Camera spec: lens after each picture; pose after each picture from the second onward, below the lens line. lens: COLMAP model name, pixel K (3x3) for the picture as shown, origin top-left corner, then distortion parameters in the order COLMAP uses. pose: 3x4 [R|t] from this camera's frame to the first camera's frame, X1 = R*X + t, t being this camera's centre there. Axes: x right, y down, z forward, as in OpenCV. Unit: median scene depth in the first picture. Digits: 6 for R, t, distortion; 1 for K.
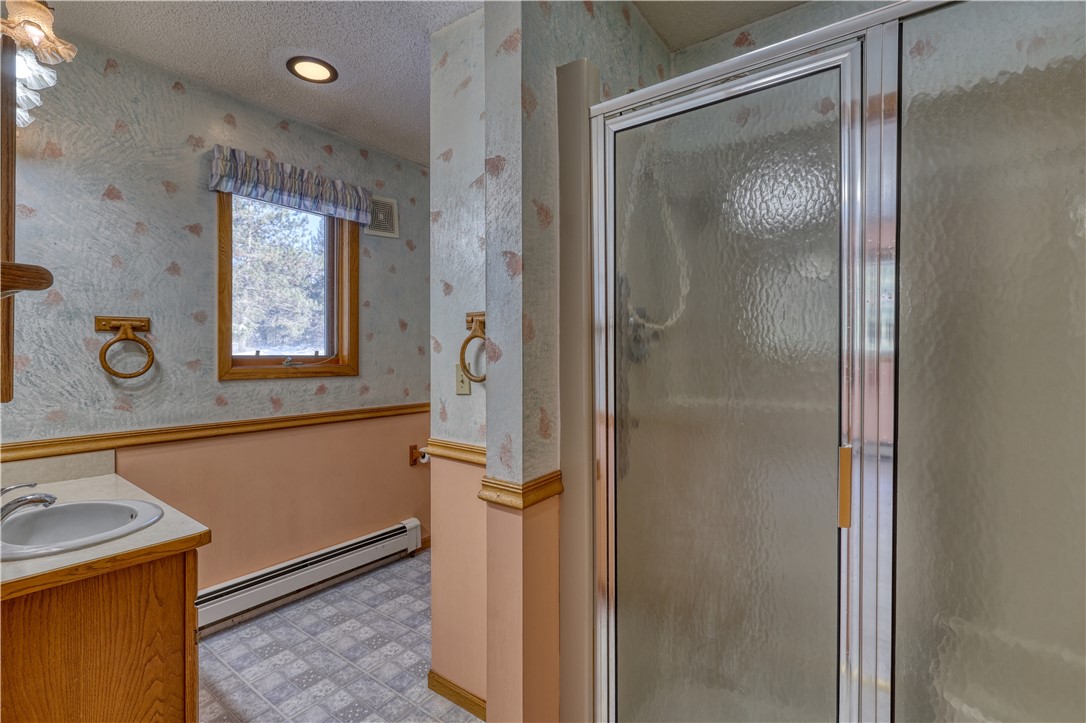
lens RADIAL K [[494.3, 0, 542.1], [0, 494.3, 357.6], [0, 0, 1]] dist [0.000861, 0.000284]
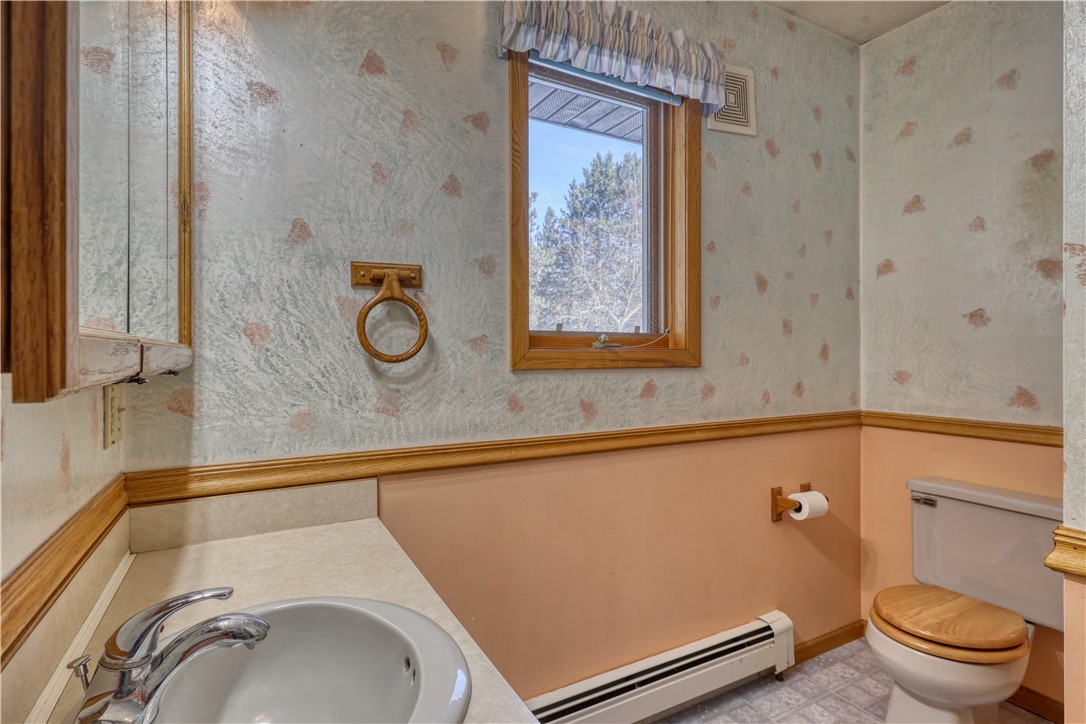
lens RADIAL K [[559.8, 0, 543.5], [0, 559.8, 359.1], [0, 0, 1]] dist [0.000421, 0.000192]
pose [[0.911448, -0.001689, -0.411411, -0.354397], [0.002389, 0.999996, 0.001187, 0.033825], [0.411408, -0.002065, 0.911449, 0.411214]]
